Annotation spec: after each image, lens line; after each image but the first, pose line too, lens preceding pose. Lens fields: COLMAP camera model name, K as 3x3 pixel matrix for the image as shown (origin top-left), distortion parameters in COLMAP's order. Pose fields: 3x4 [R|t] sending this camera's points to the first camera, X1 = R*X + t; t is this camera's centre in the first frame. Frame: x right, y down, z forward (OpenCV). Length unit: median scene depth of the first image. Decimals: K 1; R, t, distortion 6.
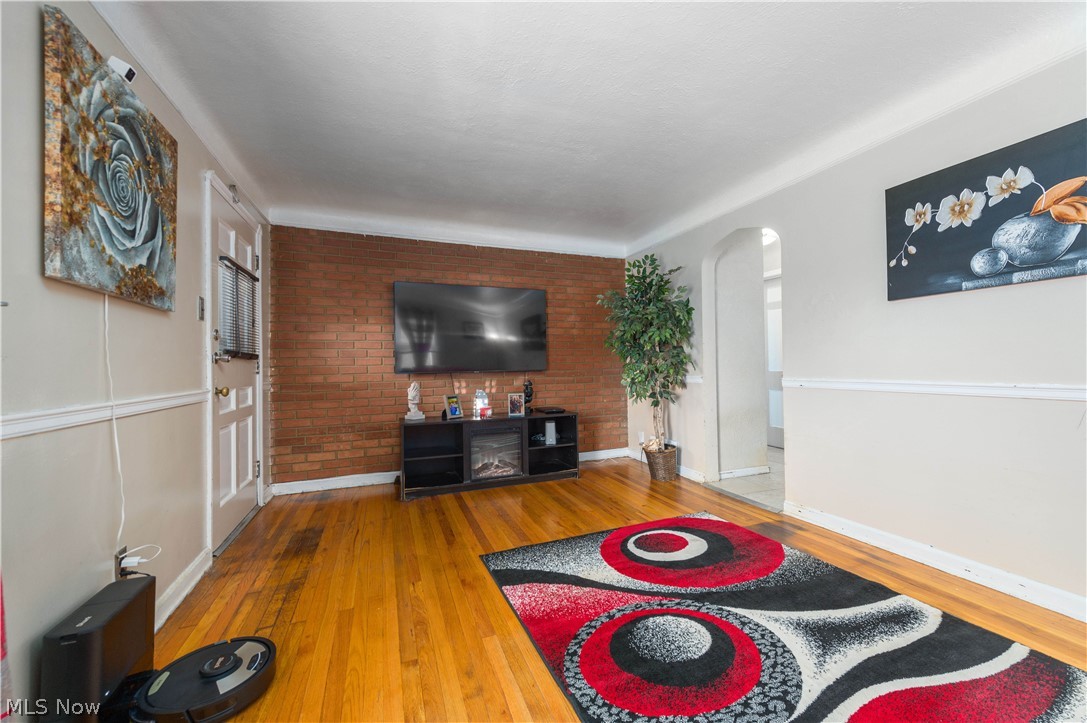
lens RADIAL K [[429.7, 0, 565.6], [0, 429.7, 349.0], [0, 0, 1]] dist [0.012762, -0.003410]
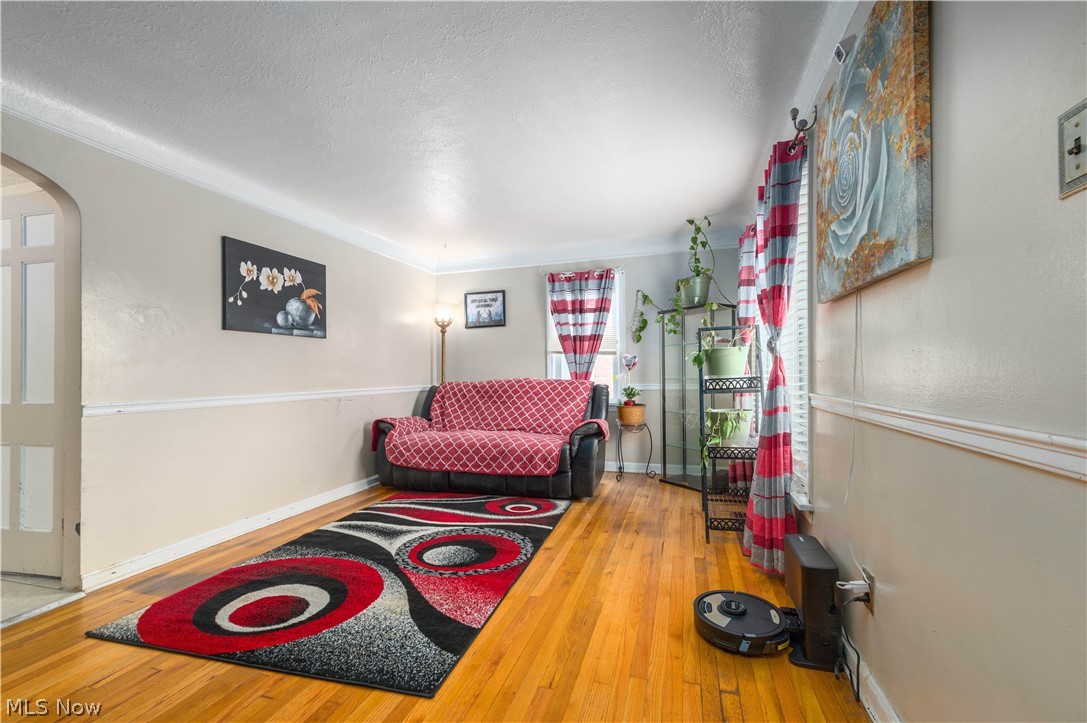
lens RADIAL K [[429.7, 0, 552.5], [0, 429.7, 370.9], [0, 0, 1]] dist [0.012762, -0.003410]
pose [[-0.764039, 0.031328, 0.644409, -0.848833], [0.004075, 0.999035, -0.043737, 0.069242], [-0.645157, -0.030790, -0.763429, 1.597744]]
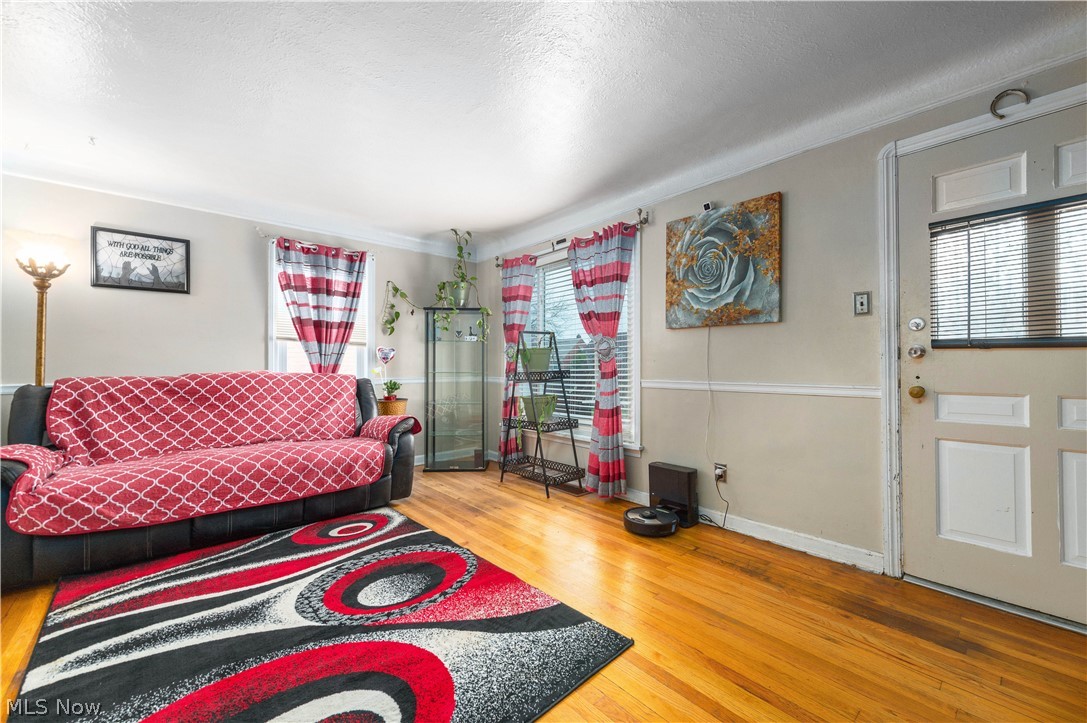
lens RADIAL K [[429.7, 0, 555.4], [0, 429.7, 362.9], [0, 0, 1]] dist [0.012762, -0.003410]
pose [[-0.948719, 0.013163, -0.315847, 0.154011], [0.025992, 0.998998, -0.036439, 0.066101], [0.315051, -0.042780, -0.948110, 1.918791]]
